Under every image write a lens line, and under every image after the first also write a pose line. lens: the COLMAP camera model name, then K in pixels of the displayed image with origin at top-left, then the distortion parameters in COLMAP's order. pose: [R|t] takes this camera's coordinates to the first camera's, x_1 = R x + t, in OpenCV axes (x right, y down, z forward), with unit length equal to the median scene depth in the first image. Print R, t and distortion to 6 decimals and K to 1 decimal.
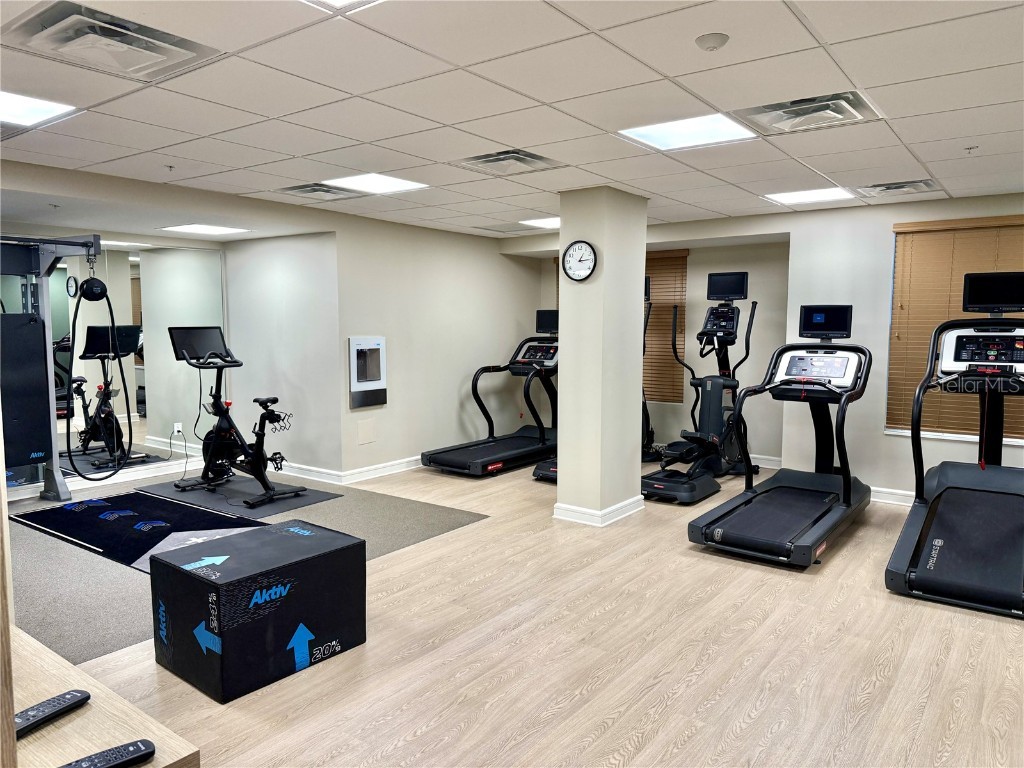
lens RADIAL K [[722.8, 0, 519.4], [0, 722.8, 382.8], [0, 0, 1]] dist [0.063610, -0.065021]
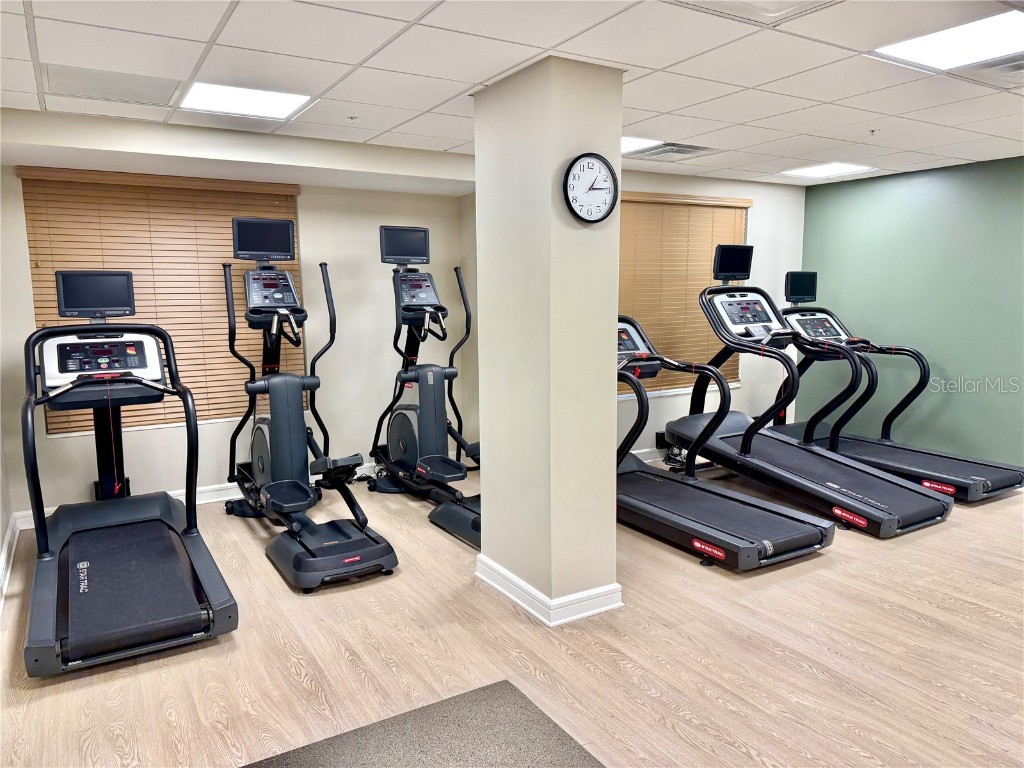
lens RADIAL K [[722.8, 0, 515.3], [0, 722.8, 383.4], [0, 0, 1]] dist [0.063610, -0.065021]
pose [[0.371407, -0.125172, 0.919994, -0.508562], [0.092267, 0.990942, 0.097576, -0.074136], [-0.923874, 0.048644, 0.379592, 0.841829]]
